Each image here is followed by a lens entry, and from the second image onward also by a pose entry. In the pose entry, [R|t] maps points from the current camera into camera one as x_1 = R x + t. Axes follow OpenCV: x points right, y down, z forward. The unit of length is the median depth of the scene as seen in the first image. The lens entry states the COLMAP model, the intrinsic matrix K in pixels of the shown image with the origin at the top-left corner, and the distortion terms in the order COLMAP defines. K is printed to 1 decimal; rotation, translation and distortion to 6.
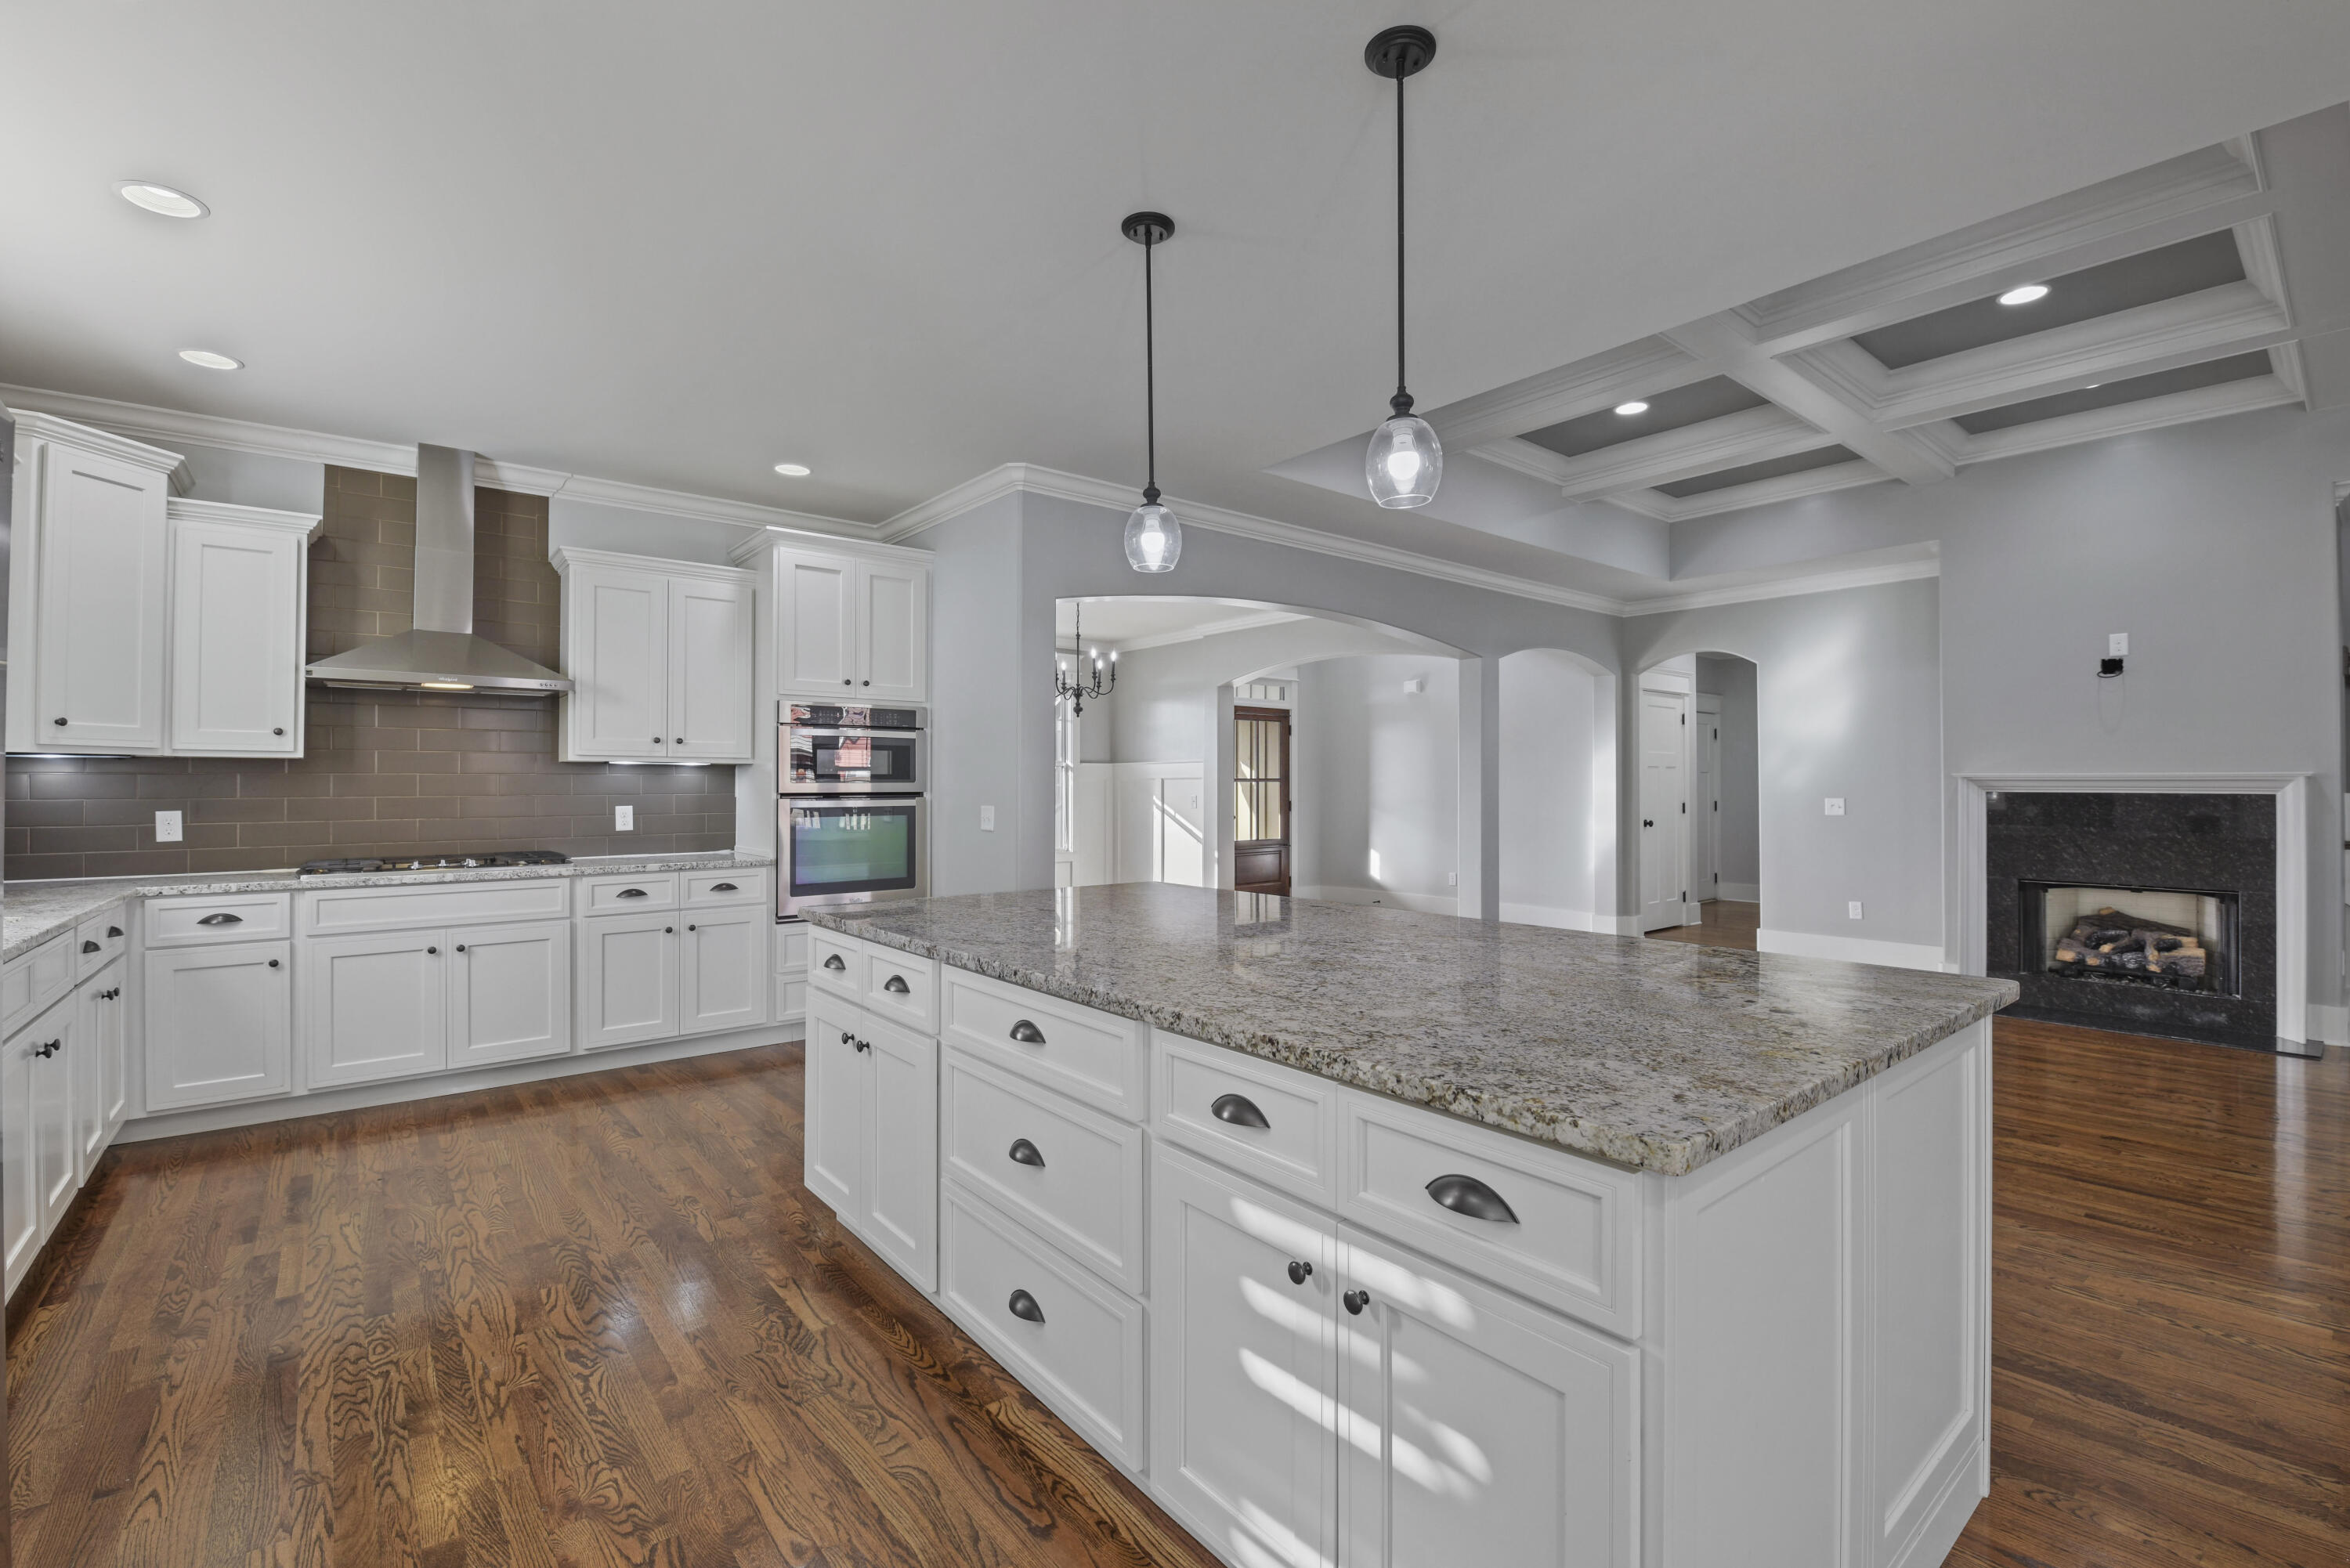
lens RADIAL K [[1020.3, 0, 1181.8], [0, 1020.3, 775.7], [0, 0, 1]] dist [-0.020022, -0.000824]
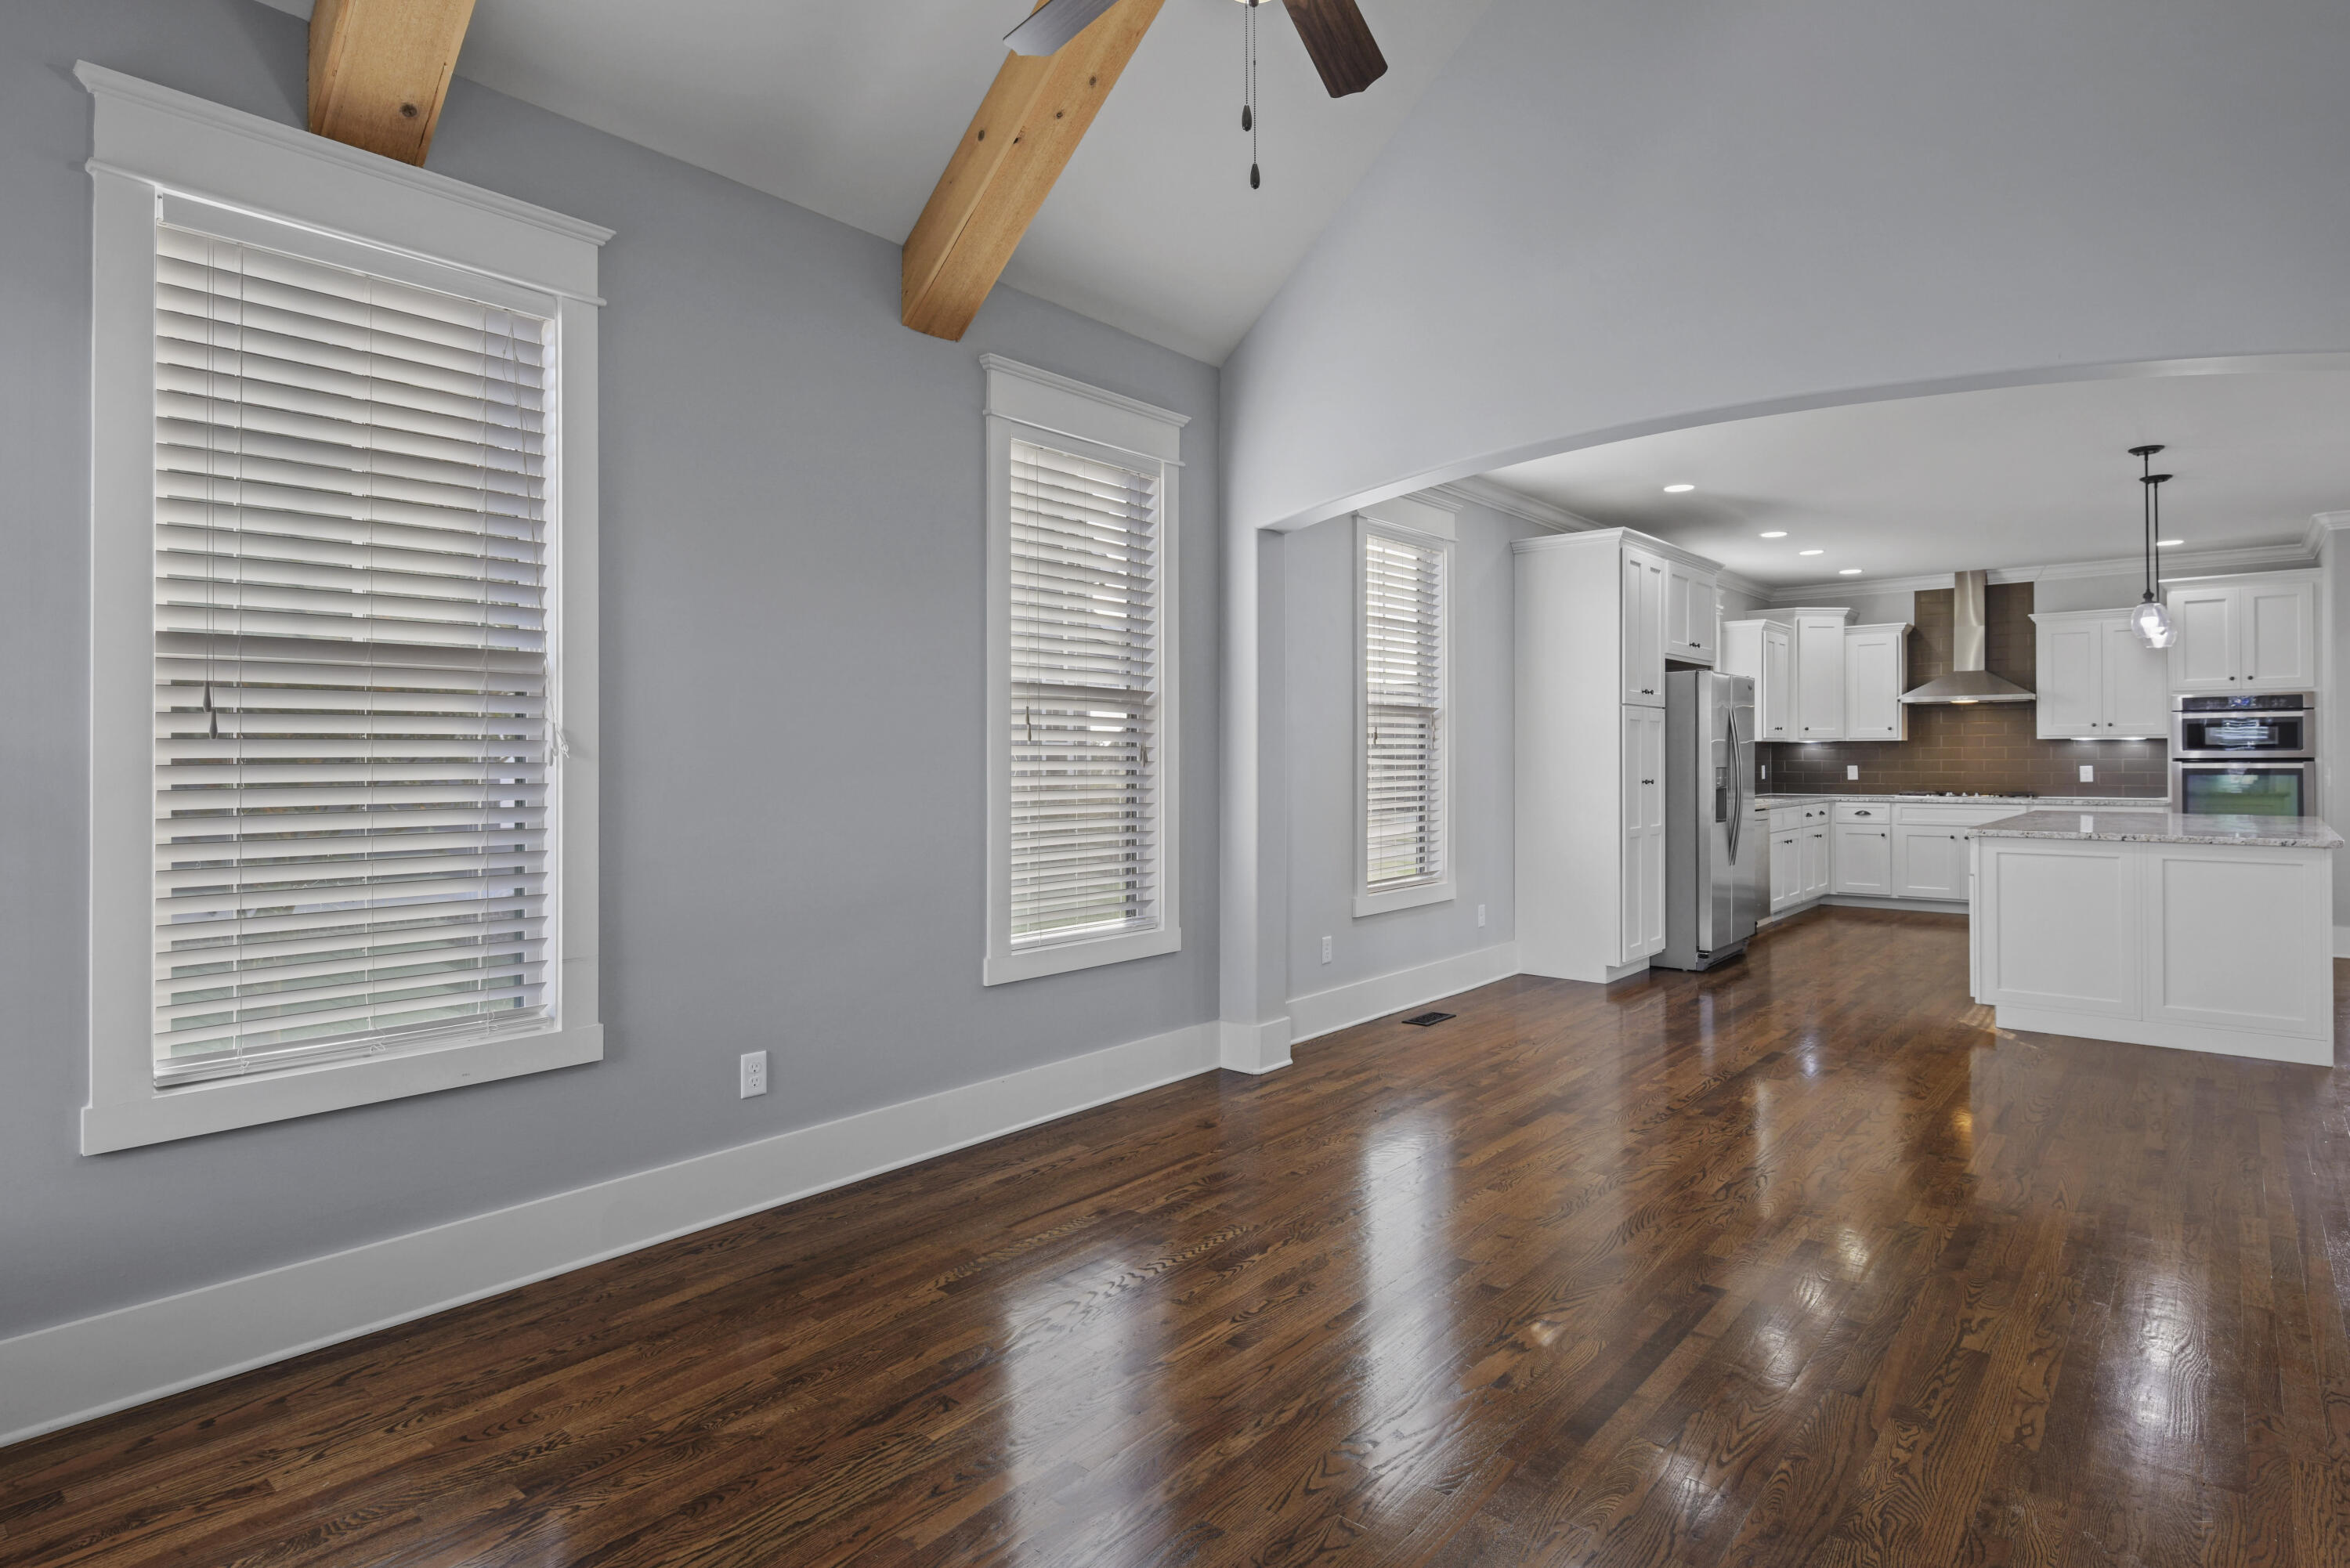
lens RADIAL K [[1247.8, 0, 1186.5], [0, 1247.8, 761.6], [0, 0, 1]] dist [-0.006870, -0.000841]
pose [[0.182278, 0.005413, -0.983232, 1.189944], [0.016726, 0.999823, 0.008605, -0.018599], [0.983105, -0.018014, 0.182155, -0.791460]]
